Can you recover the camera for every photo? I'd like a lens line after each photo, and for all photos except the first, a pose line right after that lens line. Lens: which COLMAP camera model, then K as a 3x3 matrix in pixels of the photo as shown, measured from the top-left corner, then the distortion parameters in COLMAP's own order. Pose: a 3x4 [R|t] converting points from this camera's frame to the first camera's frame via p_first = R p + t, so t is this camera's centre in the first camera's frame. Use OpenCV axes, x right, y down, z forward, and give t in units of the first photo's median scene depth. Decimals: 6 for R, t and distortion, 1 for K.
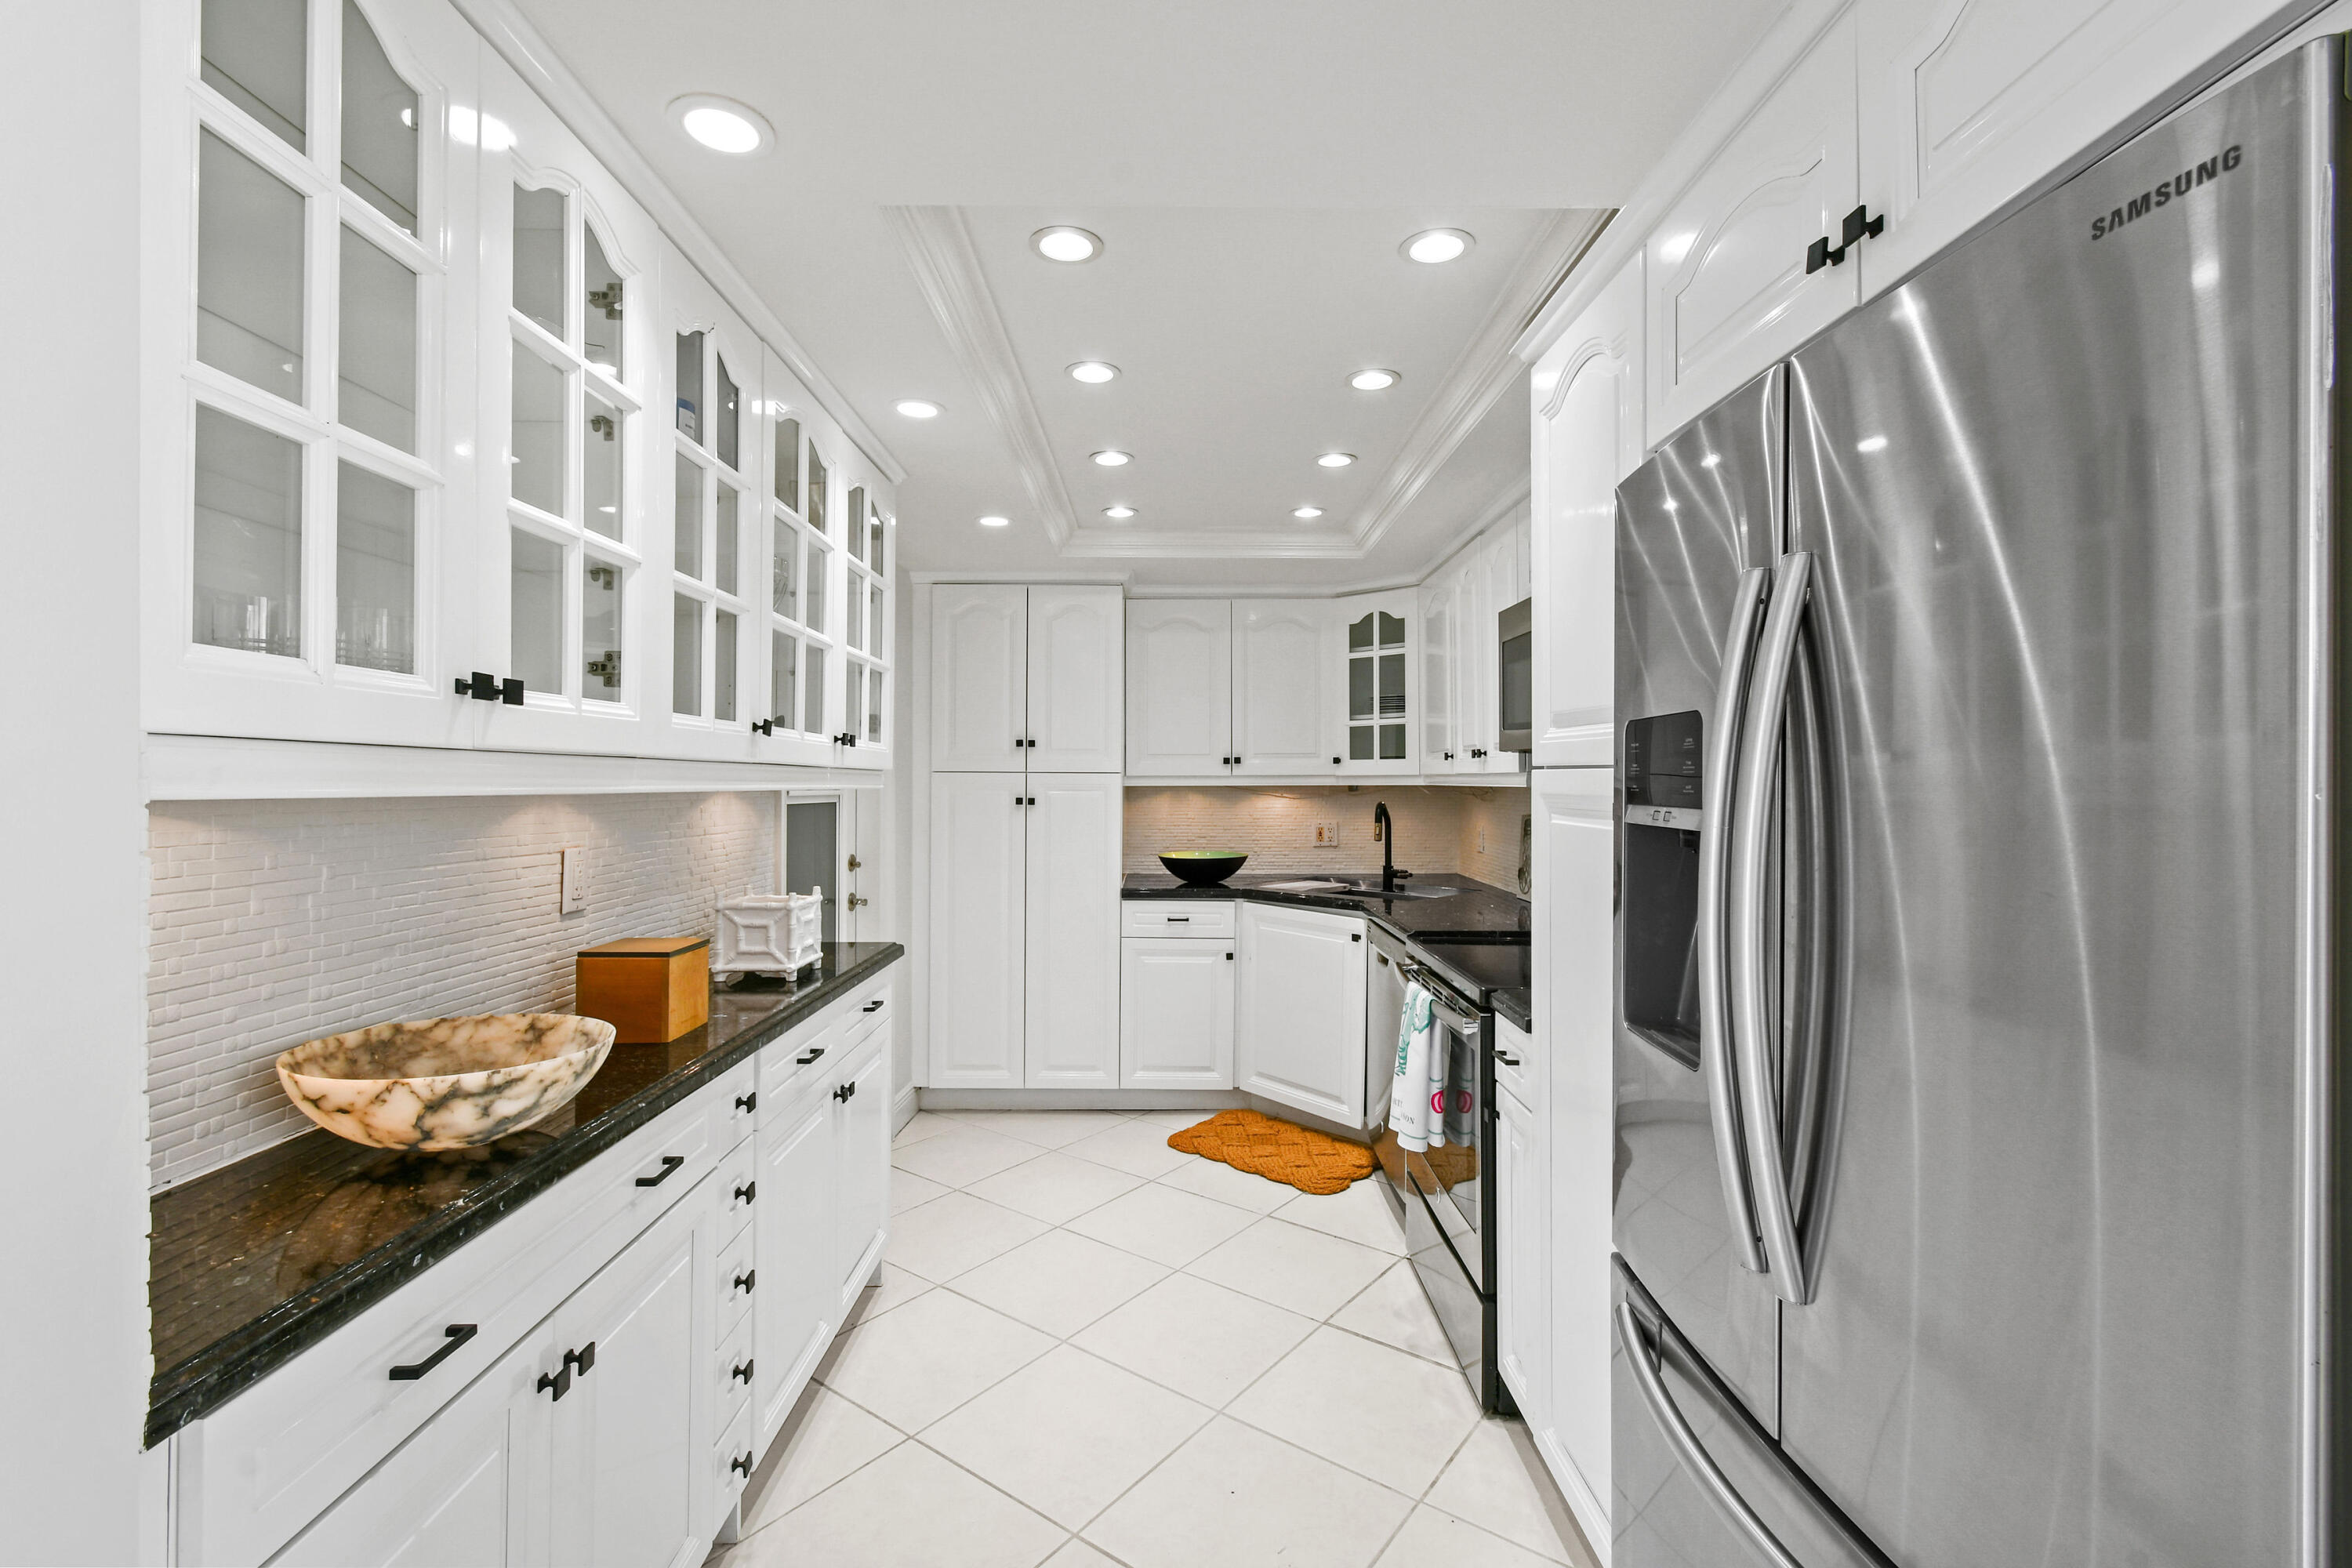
lens RADIAL K [[1031.8, 0, 1176.5], [0, 1031.8, 776.4], [0, 0, 1]] dist [0.003036, -0.000440]
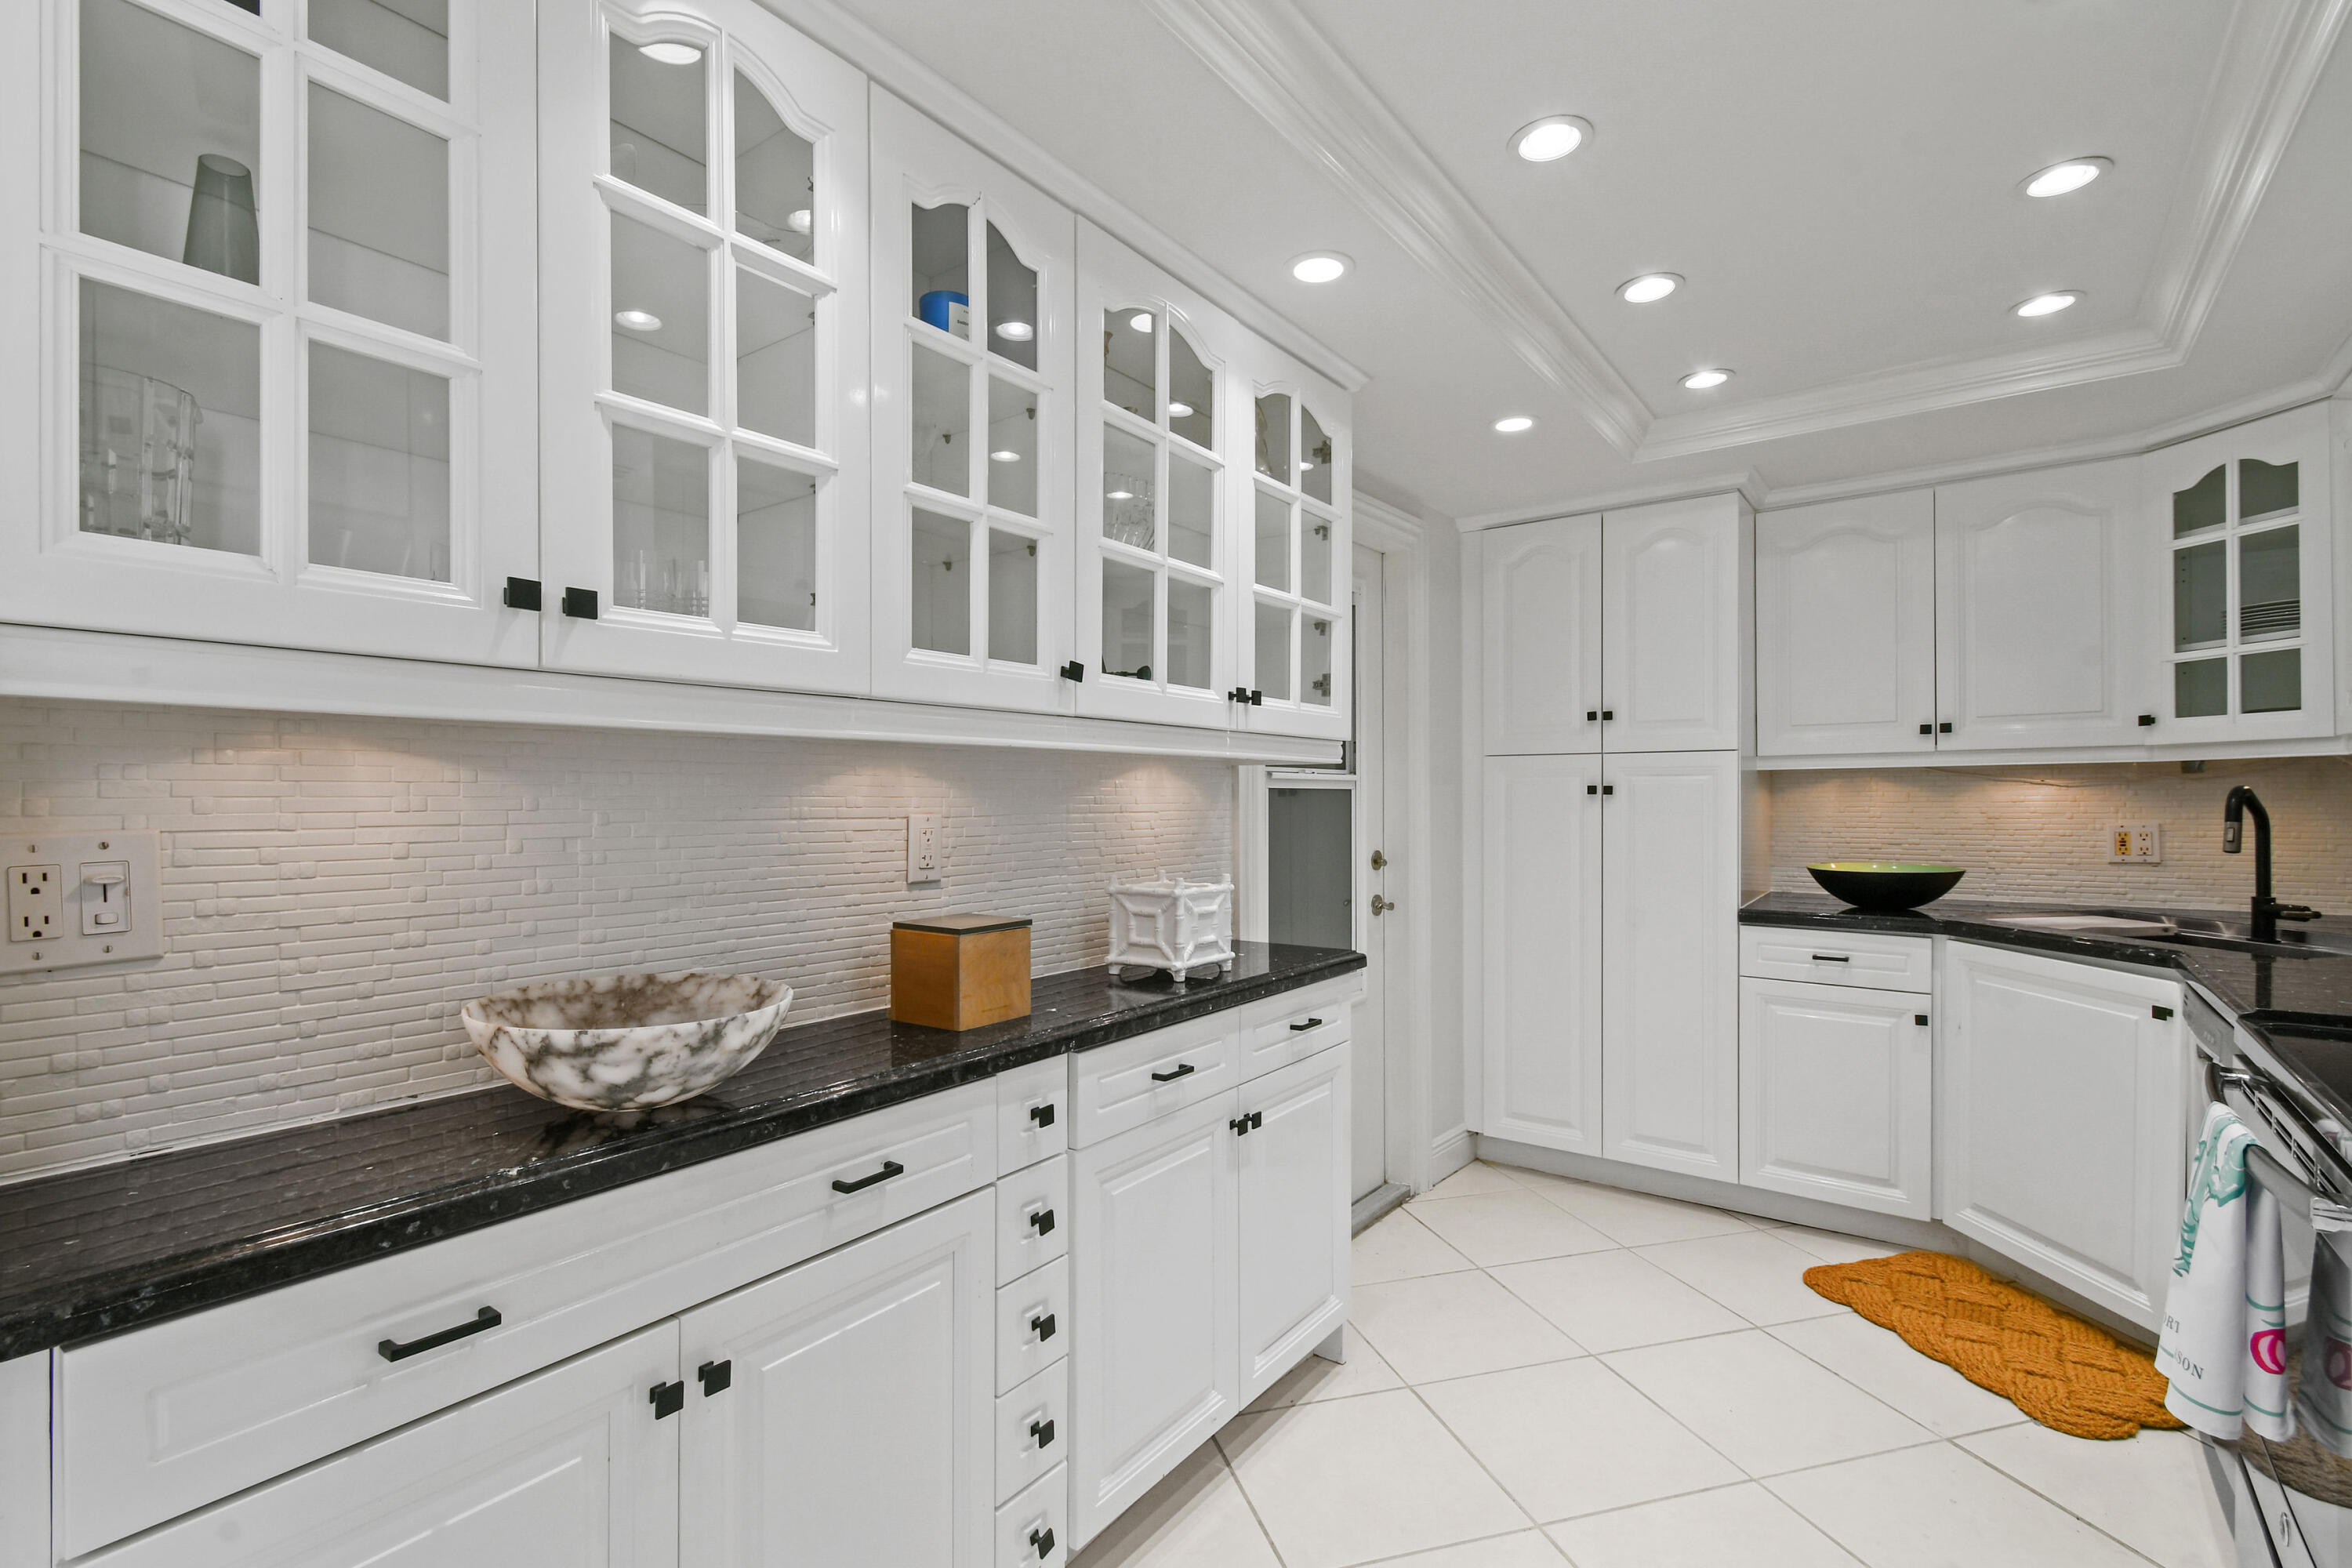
lens RADIAL K [[1074.9, 0, 1173.9], [0, 1074.9, 798.4], [0, 0, 1]] dist [0.008983, -0.005698]
pose [[0.798046, -0.005771, -0.602569, 0.096569], [0.010213, 0.999940, 0.003950, 0.026547], [0.602510, -0.009307, 0.798057, 0.175908]]
